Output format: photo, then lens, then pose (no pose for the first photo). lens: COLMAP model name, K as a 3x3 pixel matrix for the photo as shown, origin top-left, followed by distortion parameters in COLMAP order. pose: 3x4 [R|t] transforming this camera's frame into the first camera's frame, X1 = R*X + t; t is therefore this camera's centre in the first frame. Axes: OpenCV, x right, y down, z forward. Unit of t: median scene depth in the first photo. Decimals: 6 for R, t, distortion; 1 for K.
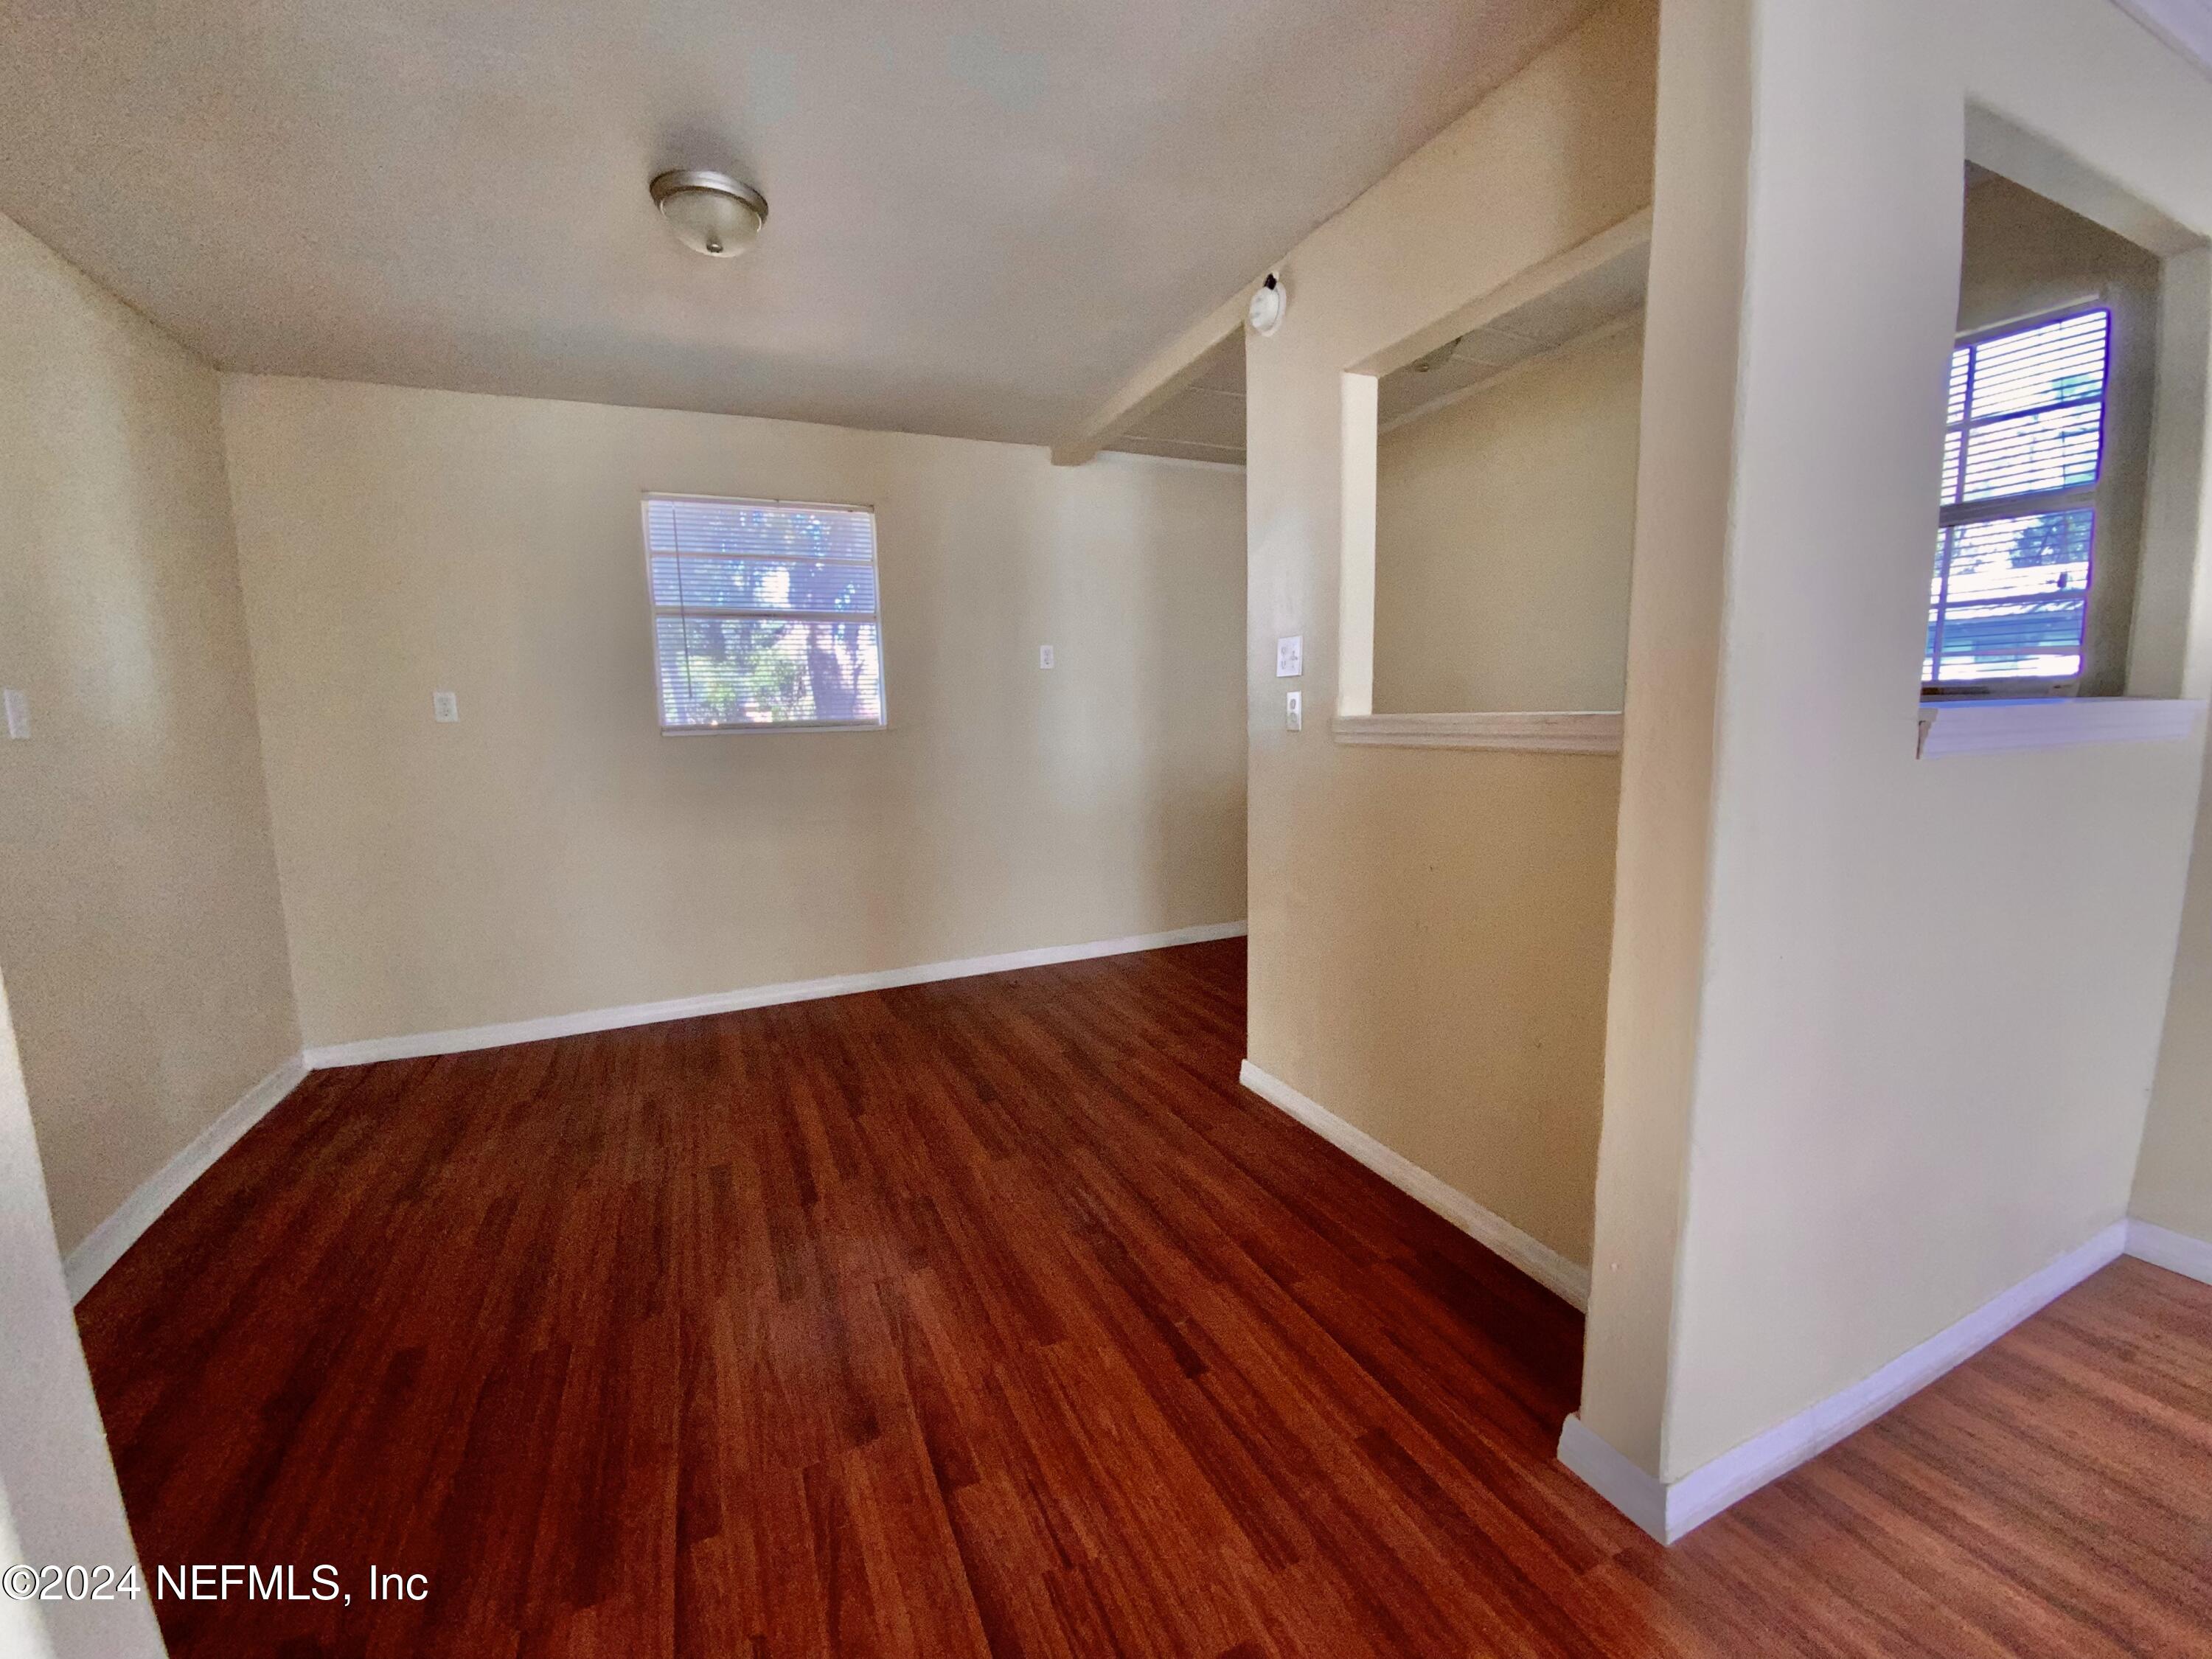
lens RADIAL K [[894.6, 0, 1112.1], [0, 894.6, 829.5], [0, 0, 1]] dist [-0.003176, -0.000260]
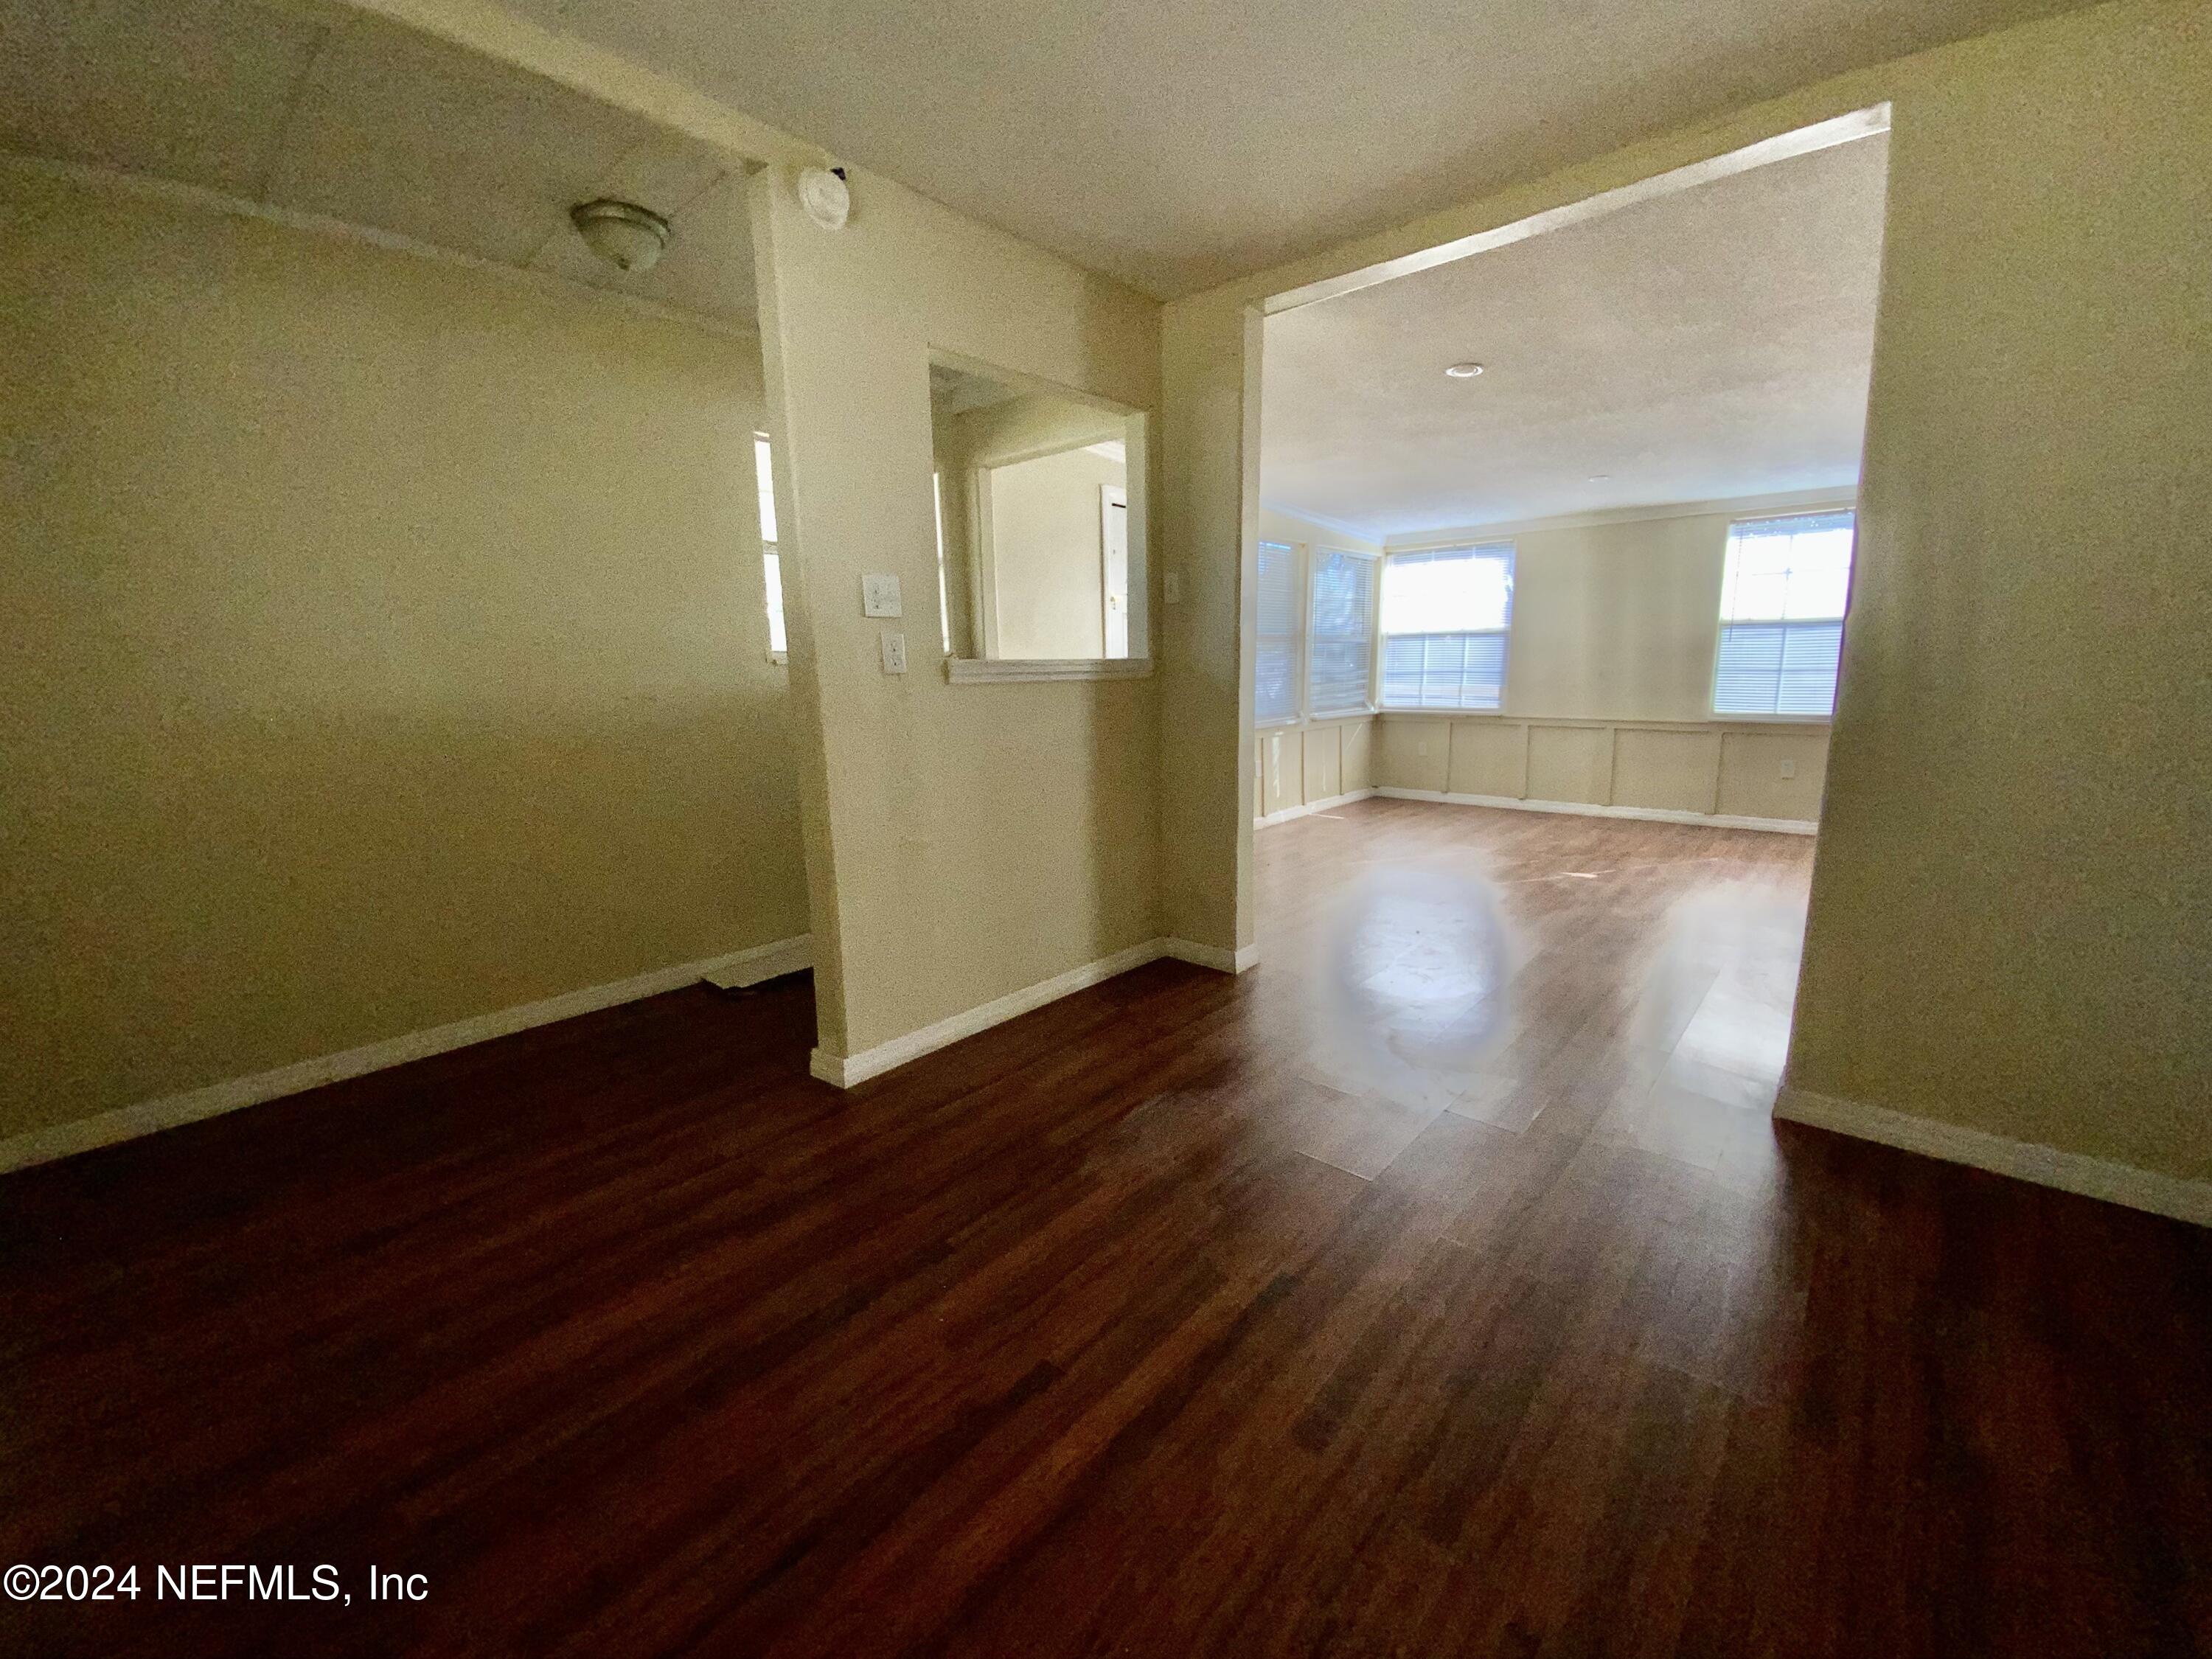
lens RADIAL K [[894.6, 0, 1118.9], [0, 894.6, 830.0], [0, 0, 1]] dist [-0.003176, -0.000260]
pose [[-0.424455, -0.136814, 0.895053, -0.772438], [0.147965, 0.964749, 0.217636, -0.115025], [-0.893277, 0.224813, -0.389249, 1.144766]]
